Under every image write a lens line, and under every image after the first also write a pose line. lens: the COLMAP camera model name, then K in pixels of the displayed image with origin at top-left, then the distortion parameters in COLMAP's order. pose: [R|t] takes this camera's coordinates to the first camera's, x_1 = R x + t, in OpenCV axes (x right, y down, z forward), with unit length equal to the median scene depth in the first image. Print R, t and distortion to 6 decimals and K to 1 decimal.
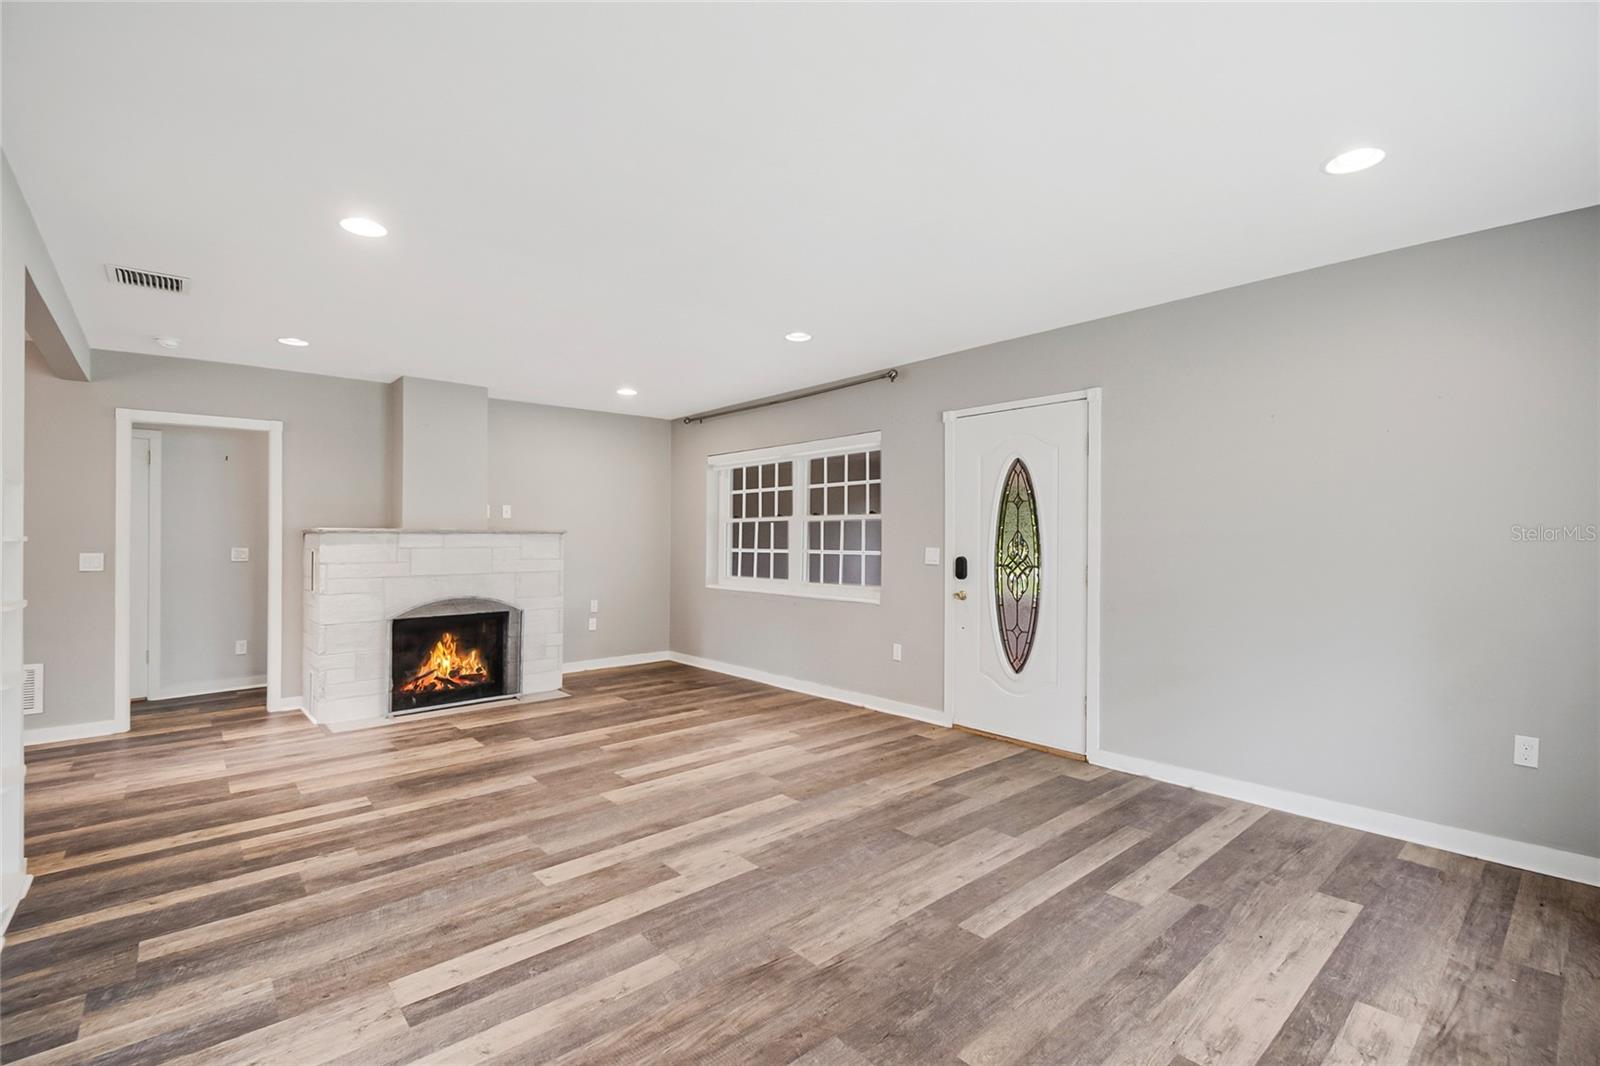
lens RADIAL K [[699.5, 0, 793.6], [0, 699.5, 537.3], [0, 0, 1]] dist [0.000977, 0.000377]
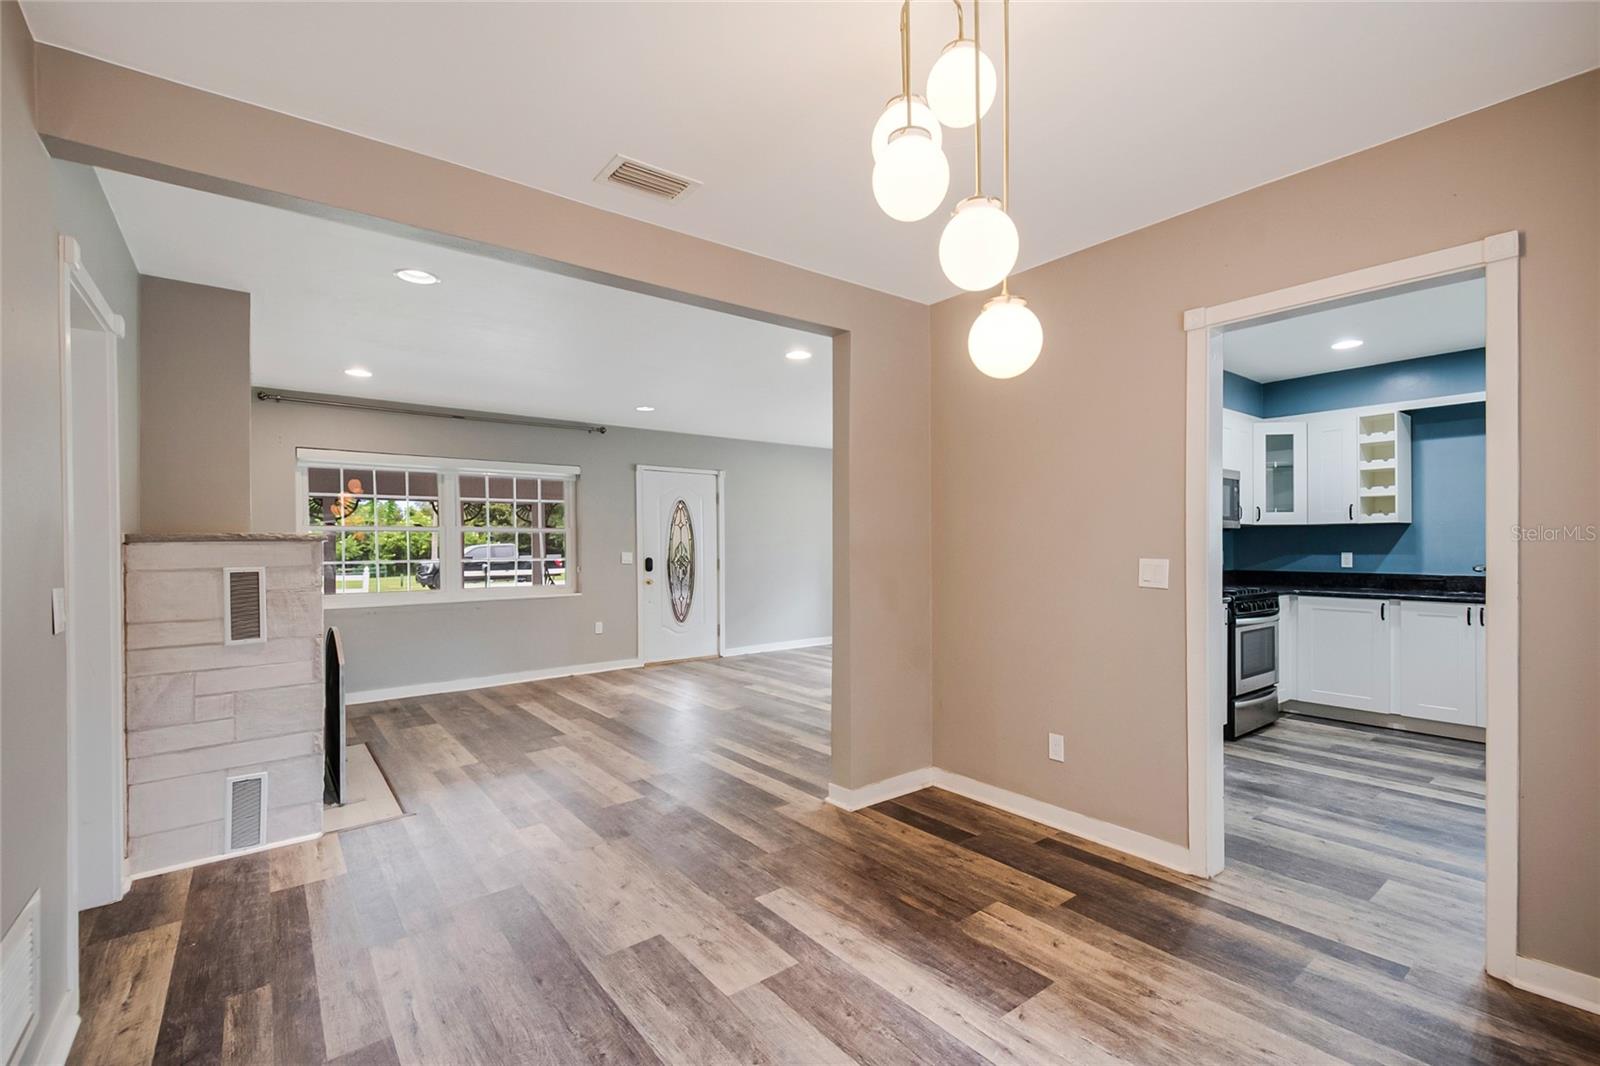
lens RADIAL K [[703.9, 0, 815.0], [0, 703.9, 544.5], [0, 0, 1]] dist [0.001837, -0.011443]
pose [[0.036629, 0.014263, 0.999227, -1.783206], [0.018632, 0.999715, -0.014953, 0.037410], [-0.999155, 0.019165, 0.036353, 0.731620]]
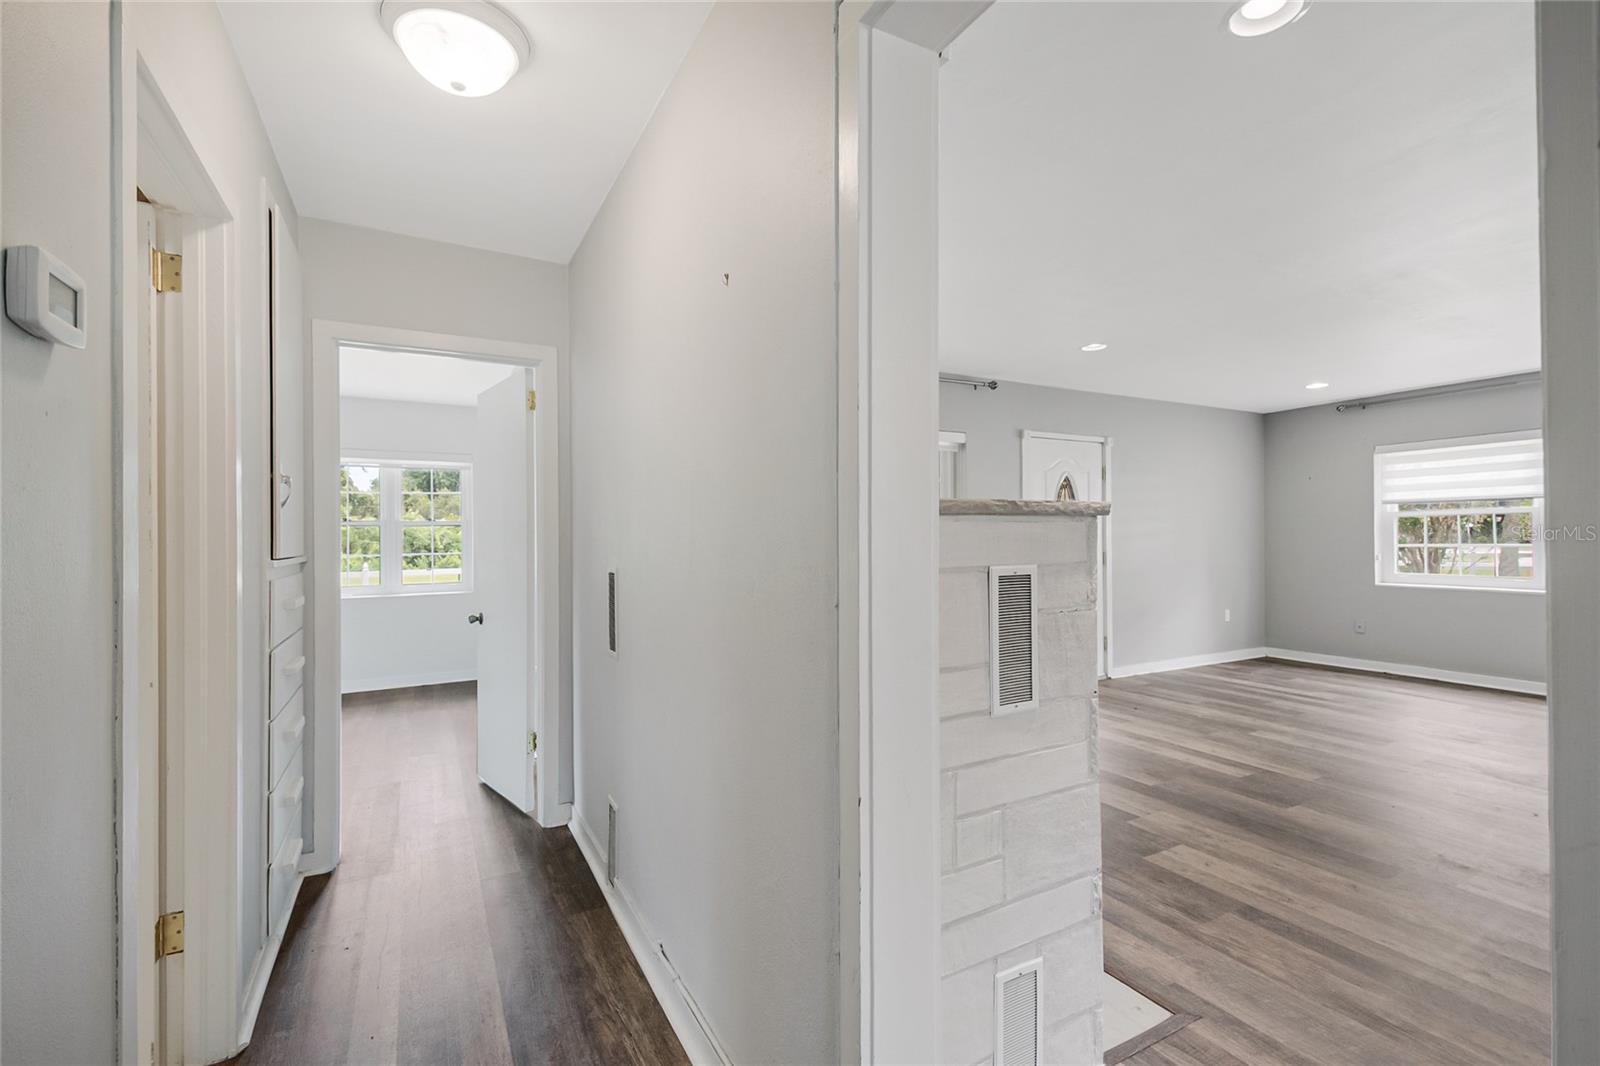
lens RADIAL K [[733.8, 0, 824.6], [0, 733.8, 530.2], [0, 0, 1]] dist [-0.002126, -0.000635]
pose [[0.188342, 0.024685, 0.981793, -1.445199], [0.013717, 0.999520, -0.027762, 0.028624], [-0.982008, 0.018696, 0.187913, 1.468383]]
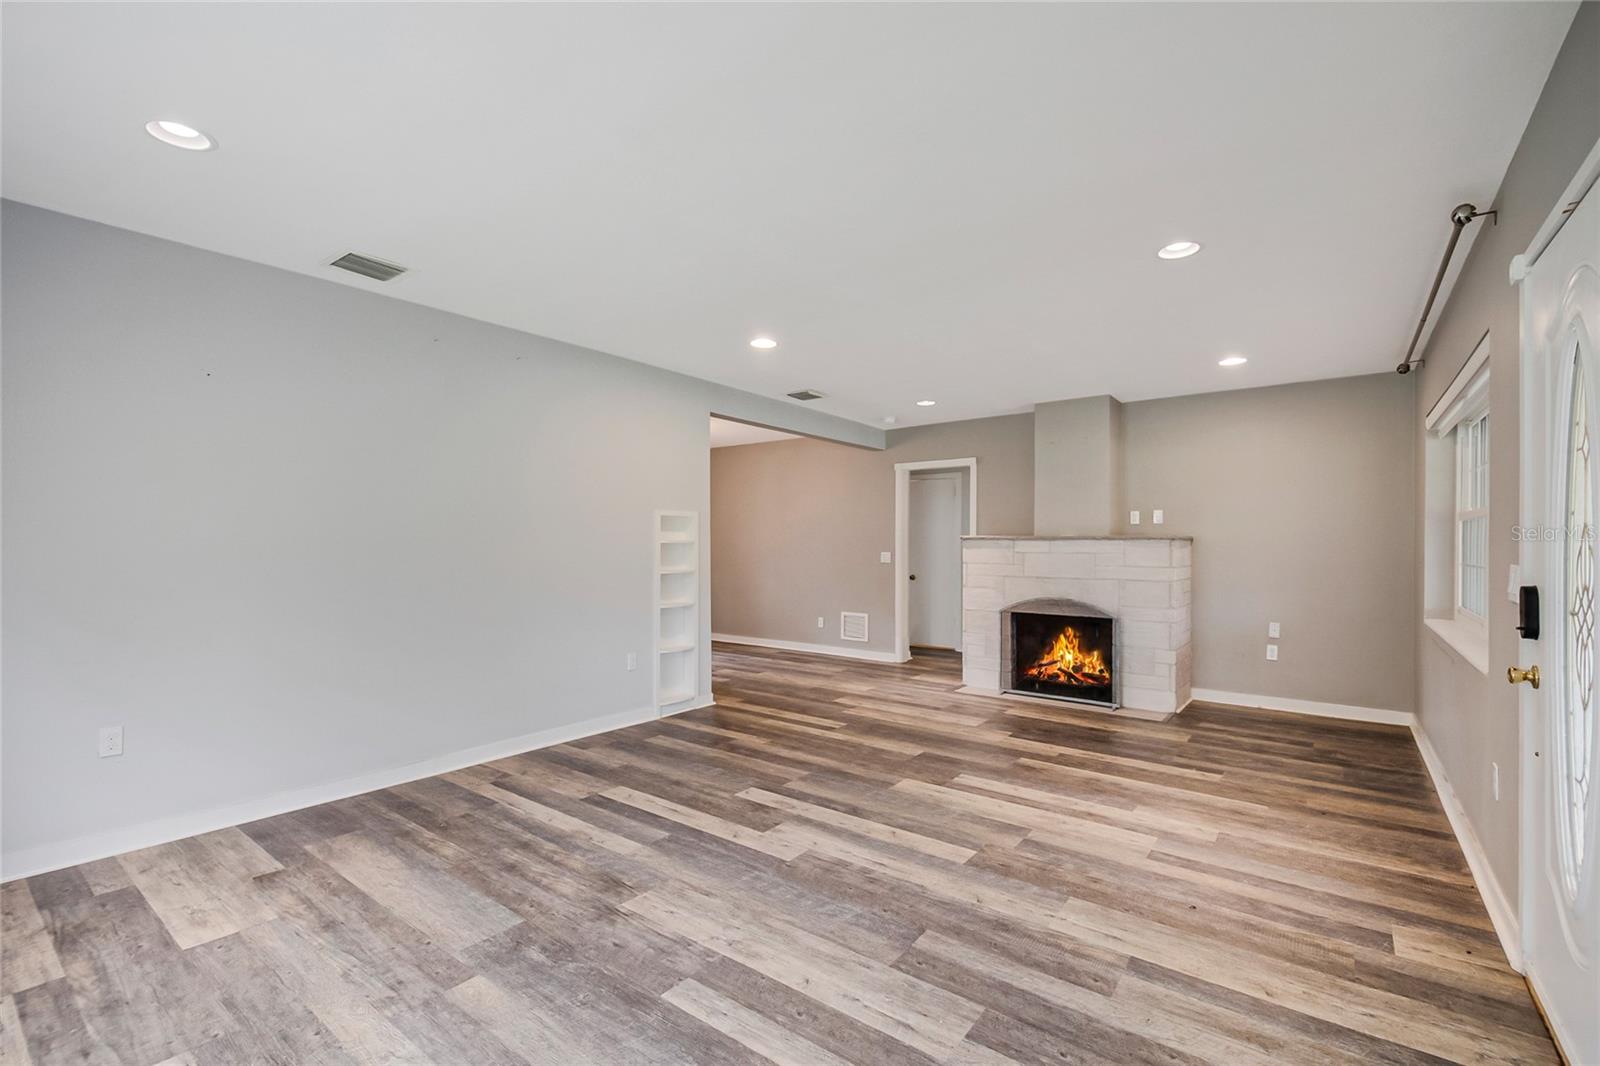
lens RADIAL K [[703.9, 0, 815.0], [0, 703.9, 544.5], [0, 0, 1]] dist [0.001837, -0.011443]
pose [[0.227927, 0.014064, -0.973577, 0.723182], [-0.010769, 0.999871, 0.011923, -0.000643], [0.973619, 0.007767, 0.228049, 0.611505]]
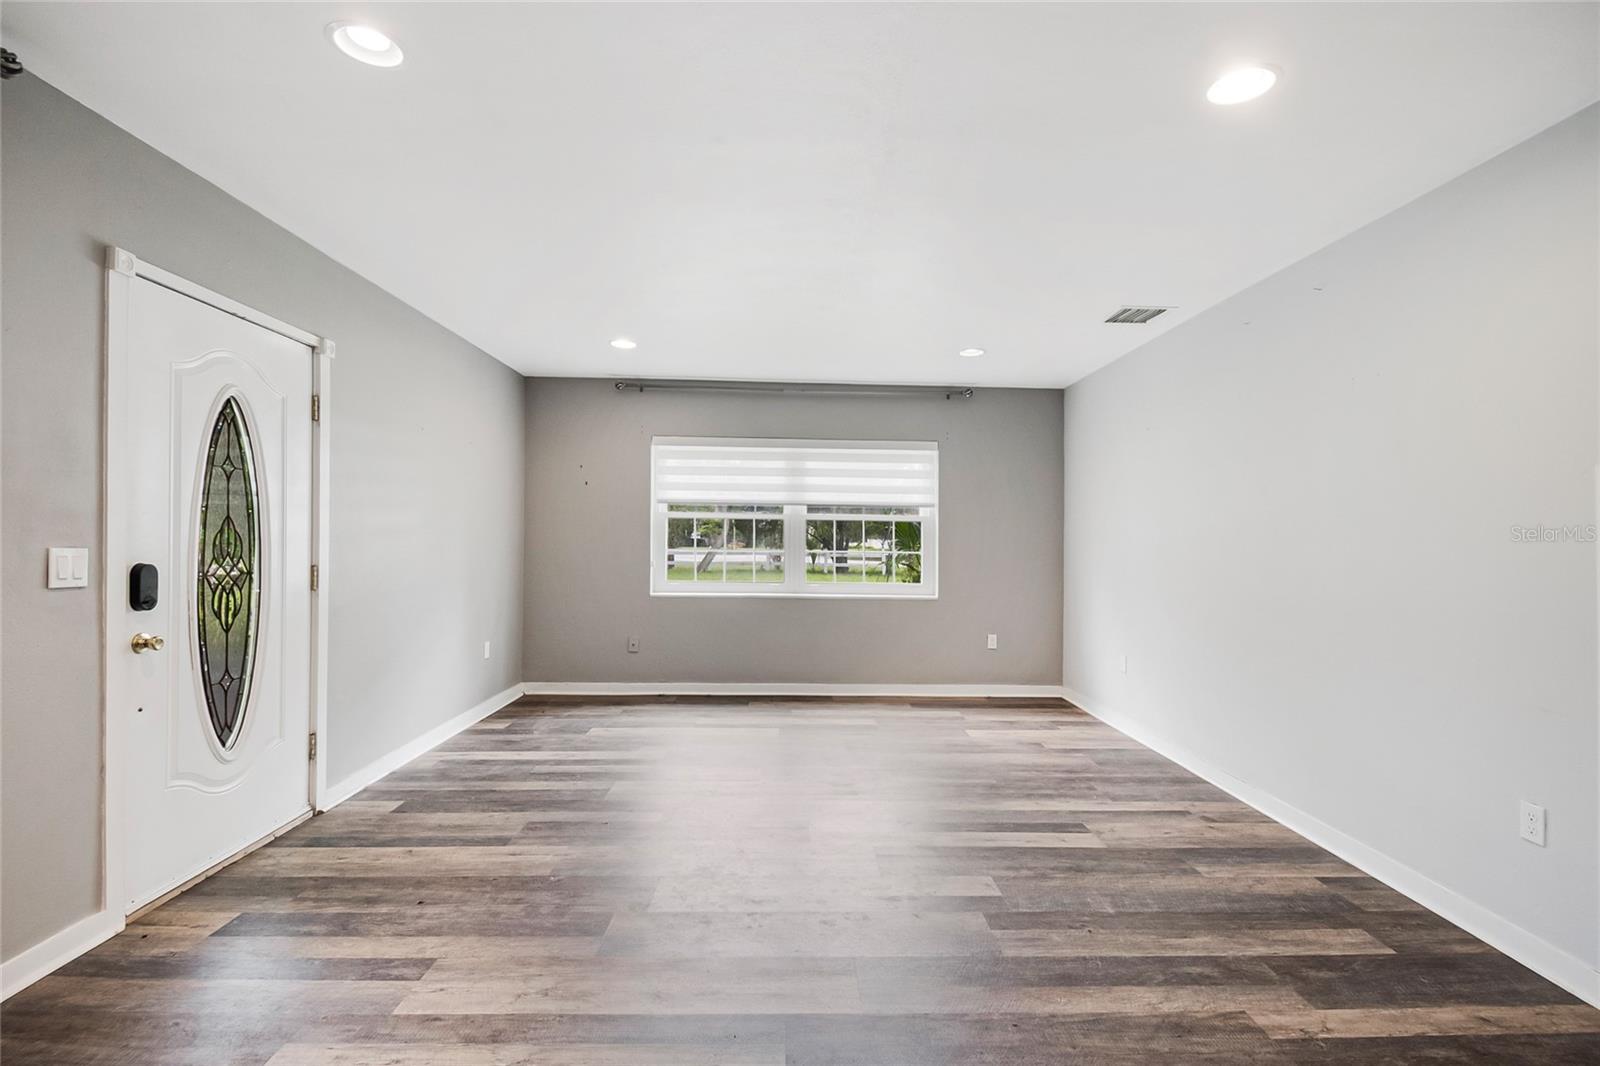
lens RADIAL K [[703.9, 0, 815.0], [0, 703.9, 544.5], [0, 0, 1]] dist [0.001837, -0.011443]
pose [[-0.781308, -0.009232, 0.624078, -0.572011], [-0.006958, 0.999957, 0.006081, 0.009364], [-0.624107, 0.000409, -0.781339, 1.423625]]
